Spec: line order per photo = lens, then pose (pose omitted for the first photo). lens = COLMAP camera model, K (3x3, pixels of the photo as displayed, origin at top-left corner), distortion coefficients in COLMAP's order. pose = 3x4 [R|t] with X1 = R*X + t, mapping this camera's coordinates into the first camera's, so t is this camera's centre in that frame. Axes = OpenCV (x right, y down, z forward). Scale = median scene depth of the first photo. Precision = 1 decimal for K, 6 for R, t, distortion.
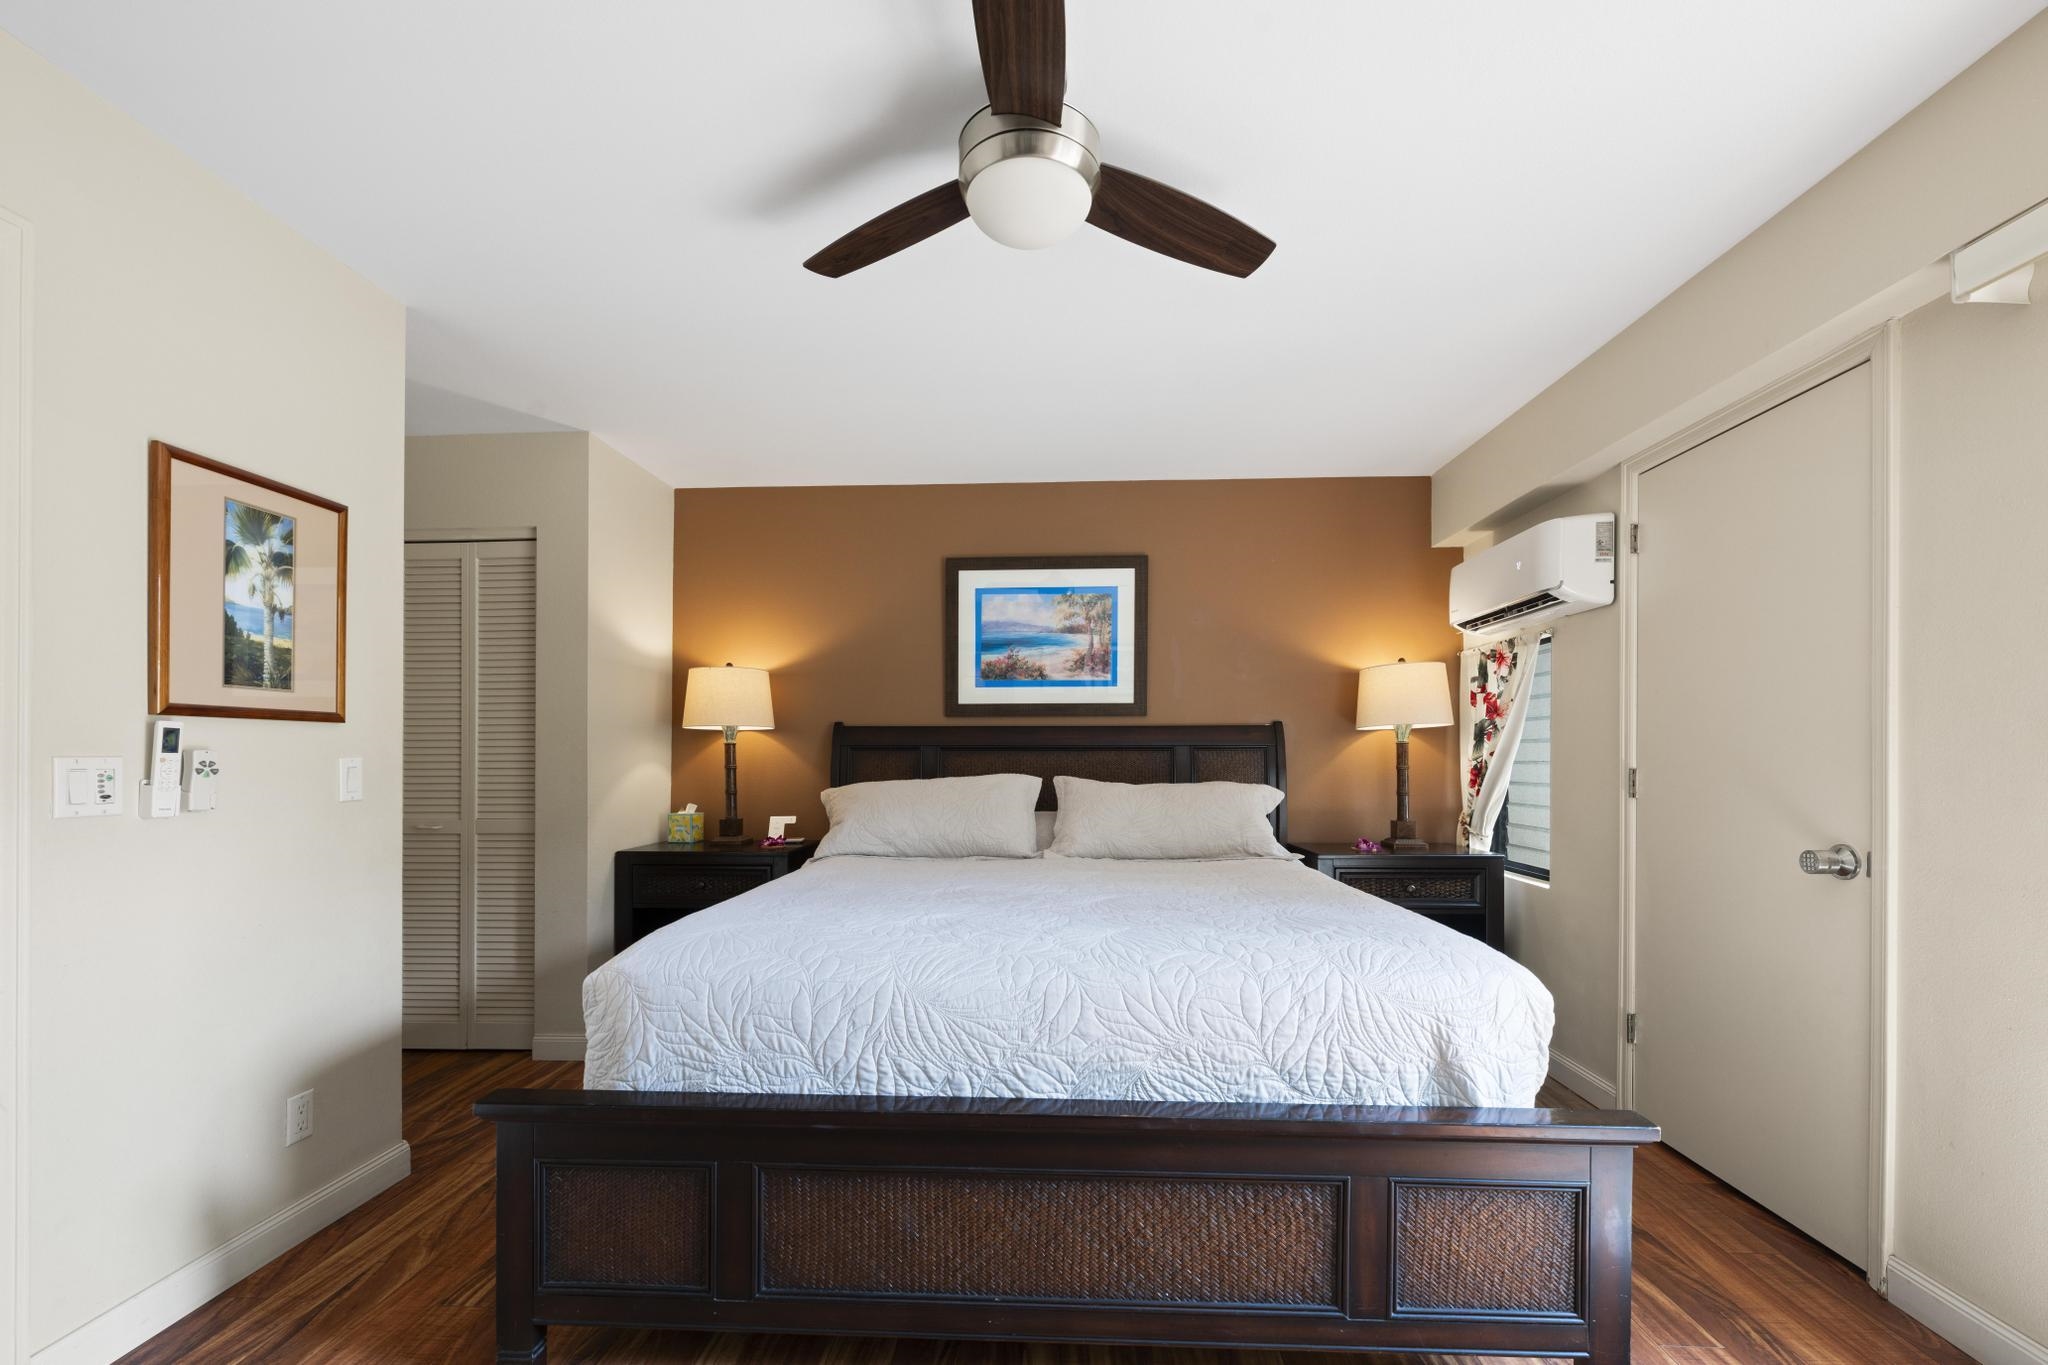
lens RADIAL K [[853.5, 0, 1029.0], [0, 853.5, 762.8], [0, 0, 1]] dist [0.000908, 0.000227]
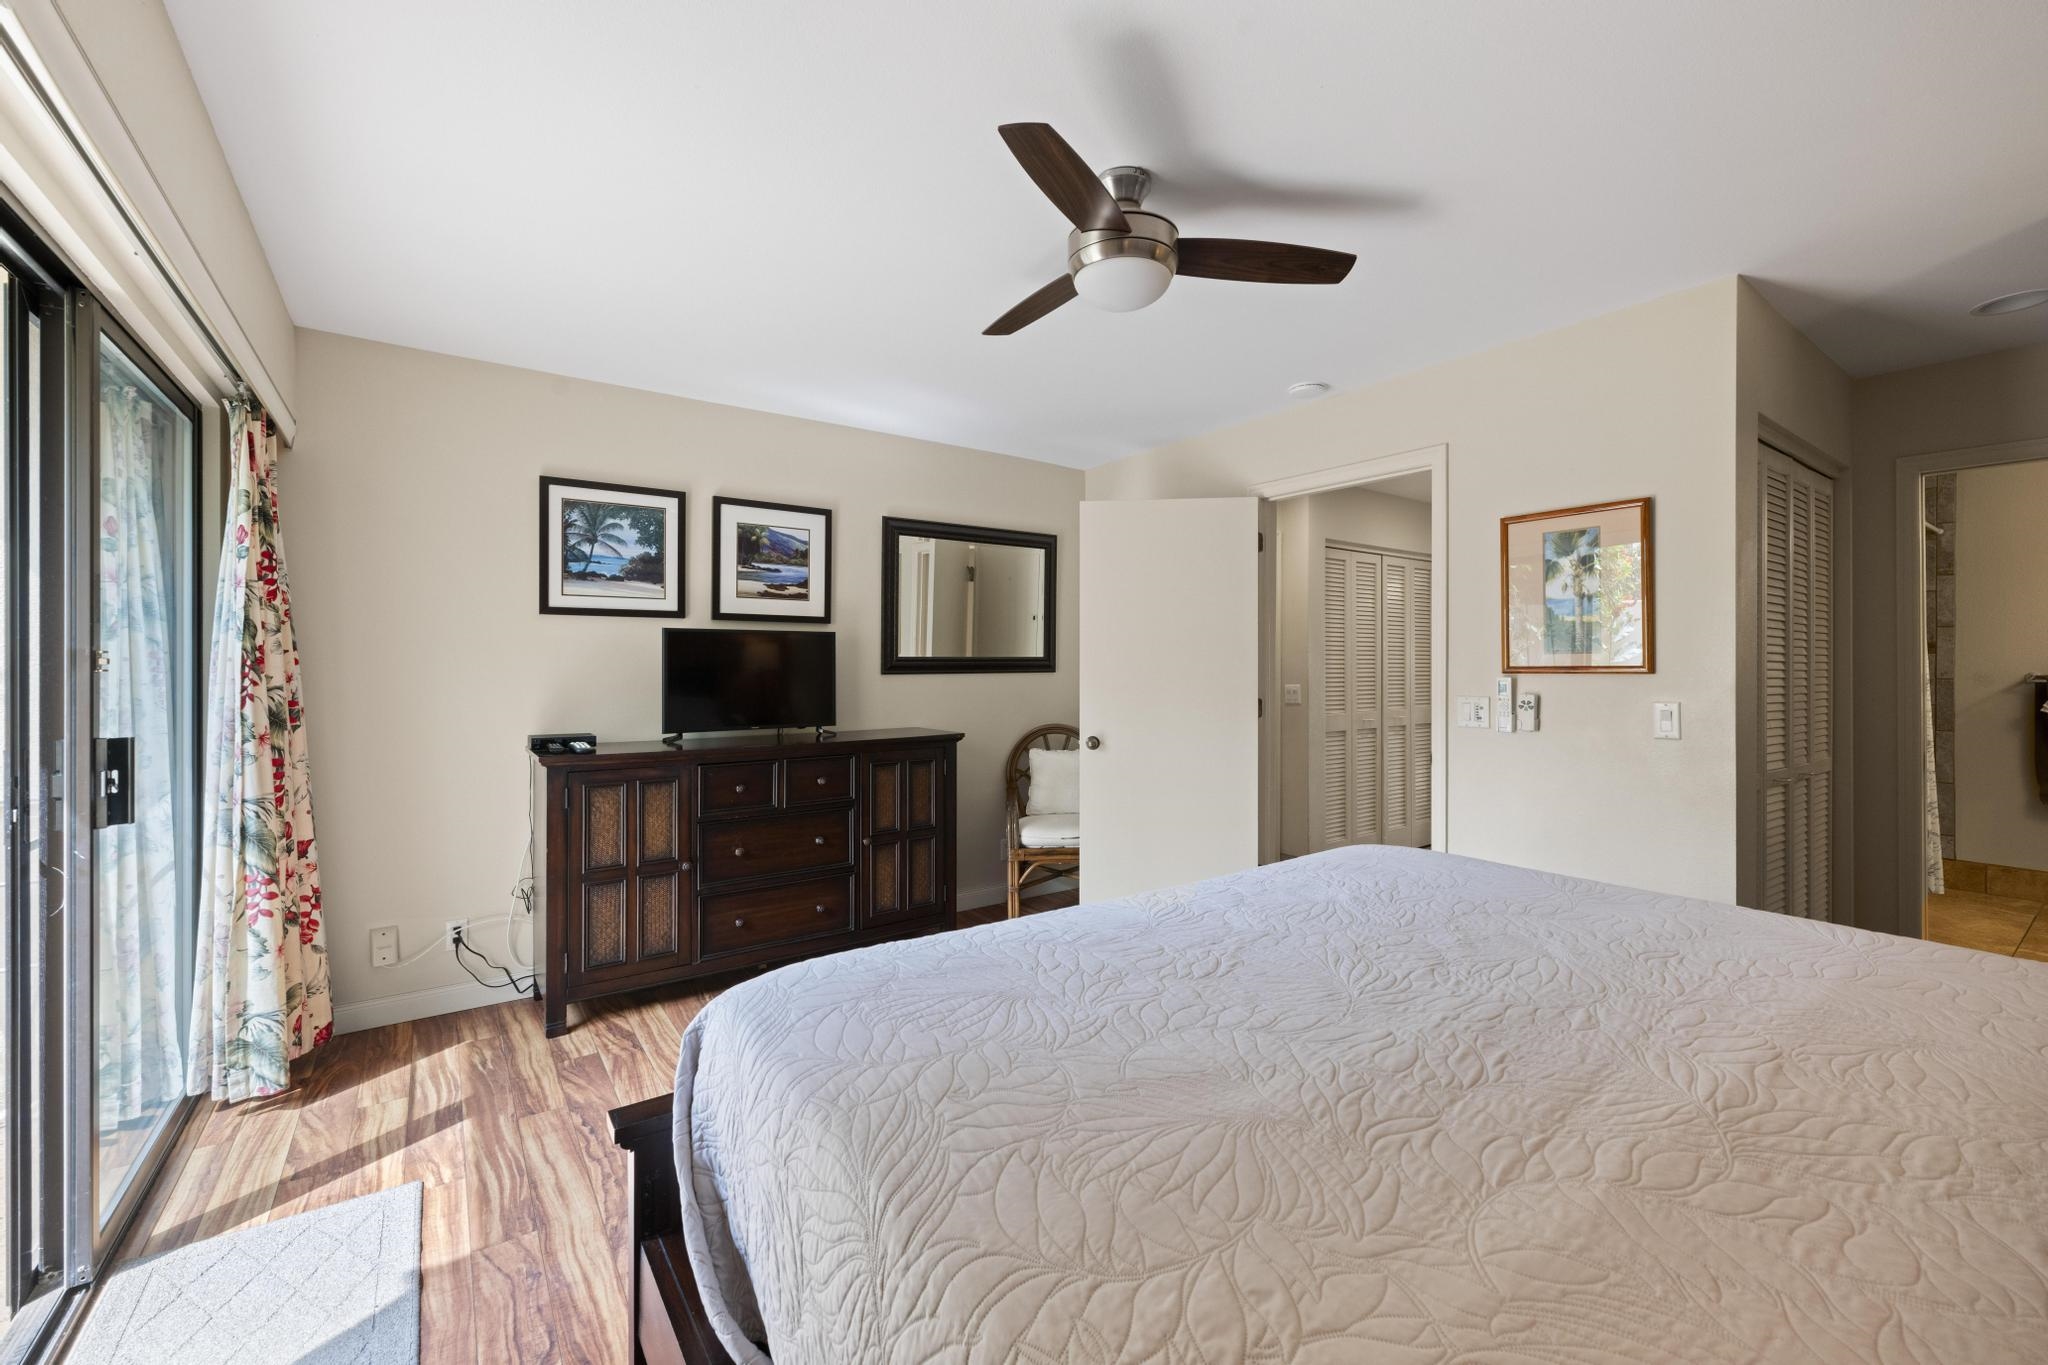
lens RADIAL K [[838.7, 0, 1019.8], [0, 838.7, 659.6], [0, 0, 1]] dist [-0.001798, -0.000199]
pose [[-0.784651, -0.006252, -0.619906, 0.793243], [-0.003833, 0.999979, -0.005234, -0.069364], [0.619926, -0.001731, -0.784659, 1.669152]]
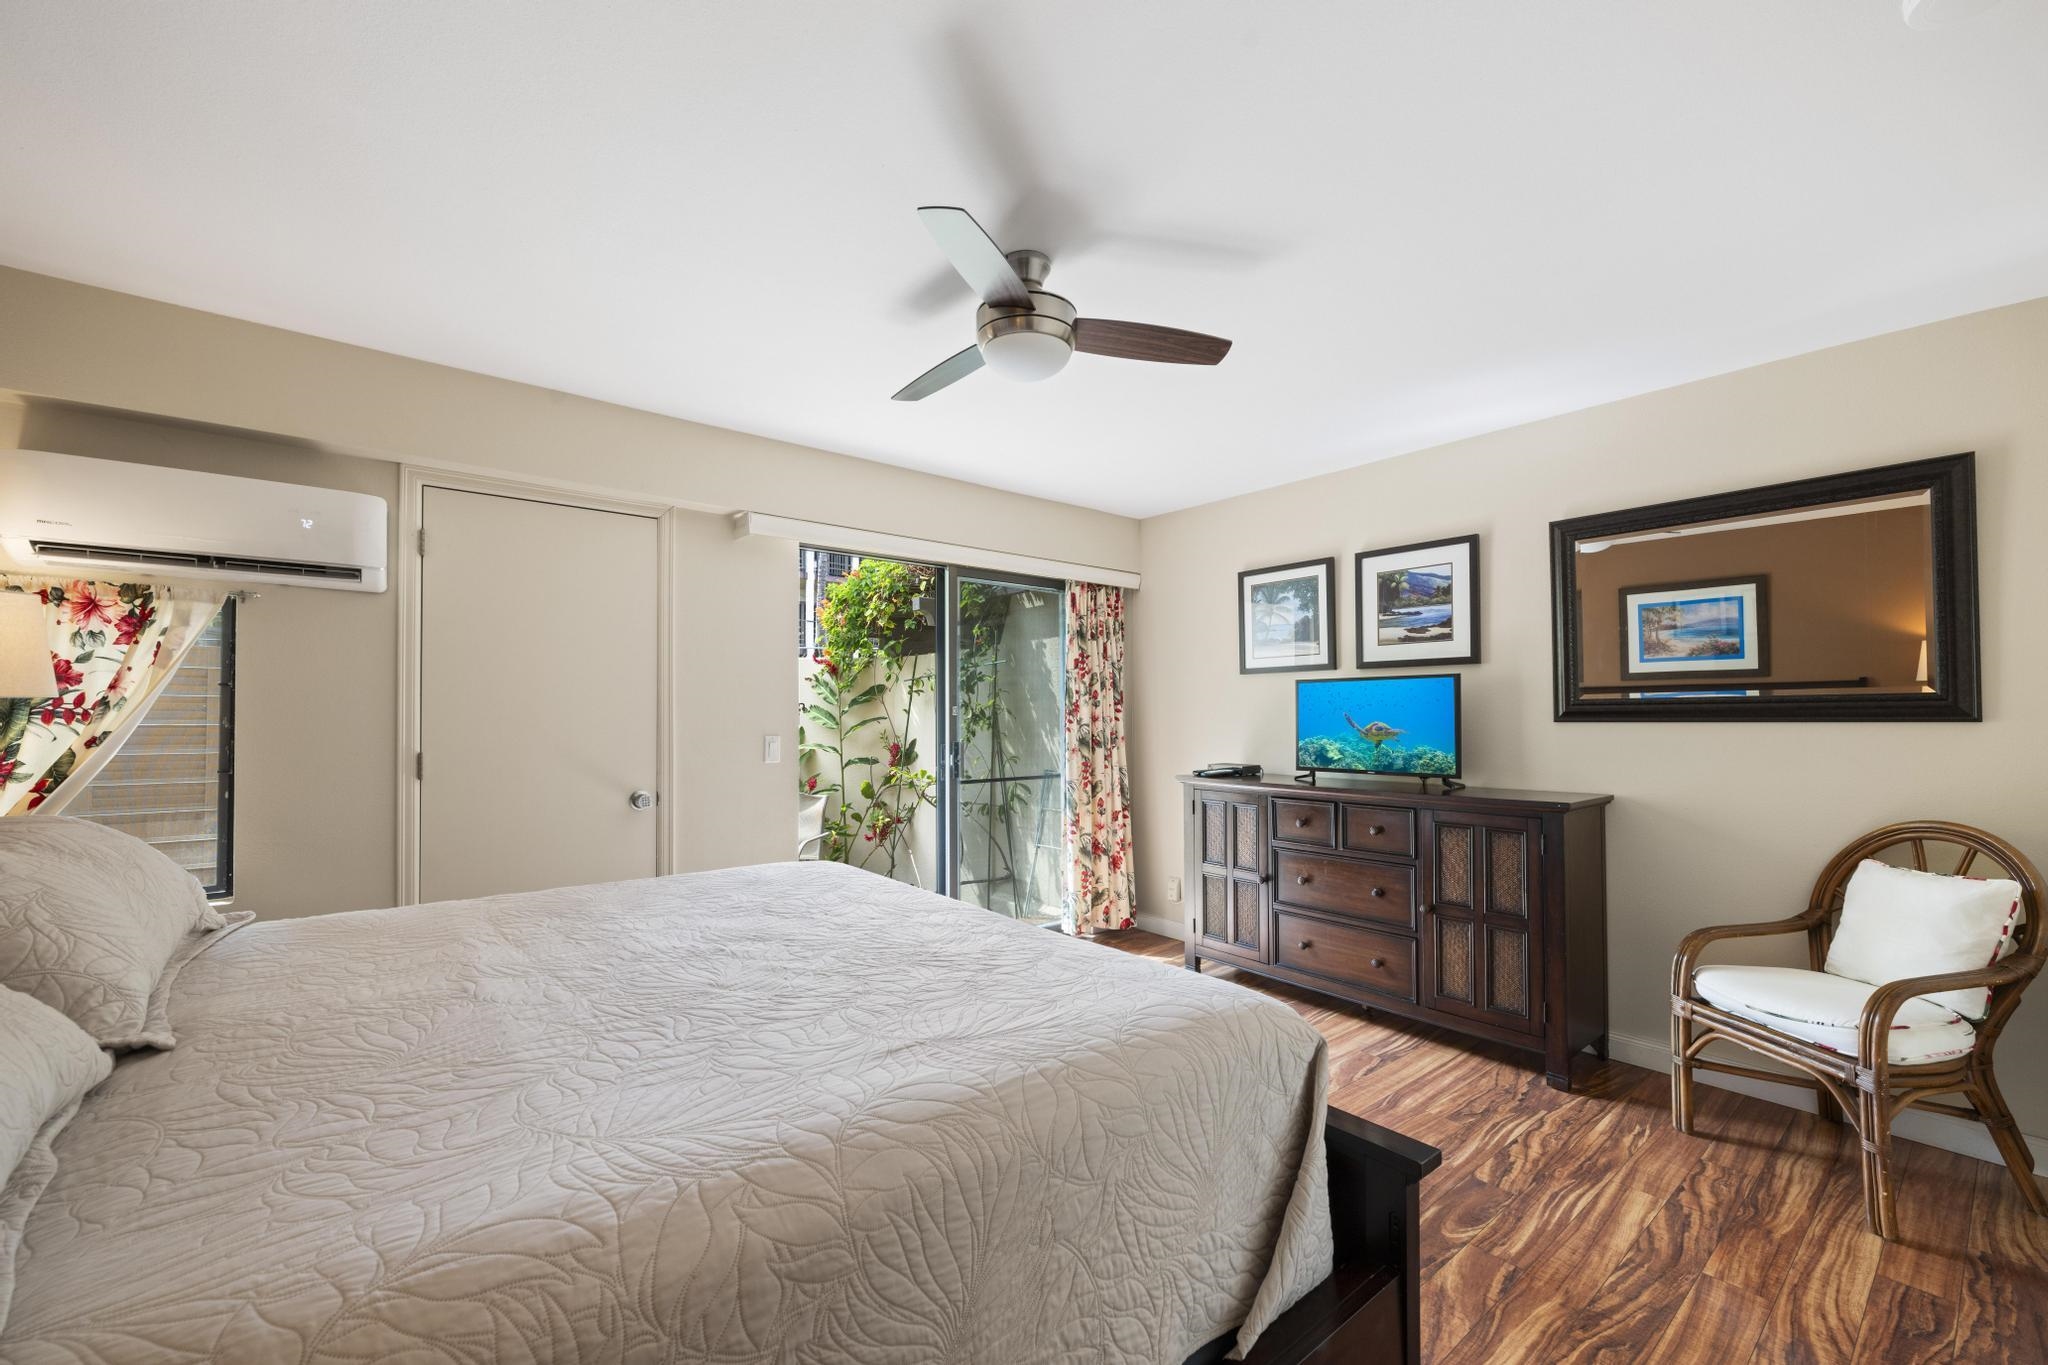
lens RADIAL K [[822.5, 0, 1025.2], [0, 822.5, 705.9], [0, 0, 1]] dist [0.000072, 0.000089]
pose [[-0.663221, 0.008094, 0.748380, -0.885619], [0.002445, 0.999960, -0.008649, -0.062336], [-0.748420, -0.003906, -0.663214, 1.669115]]
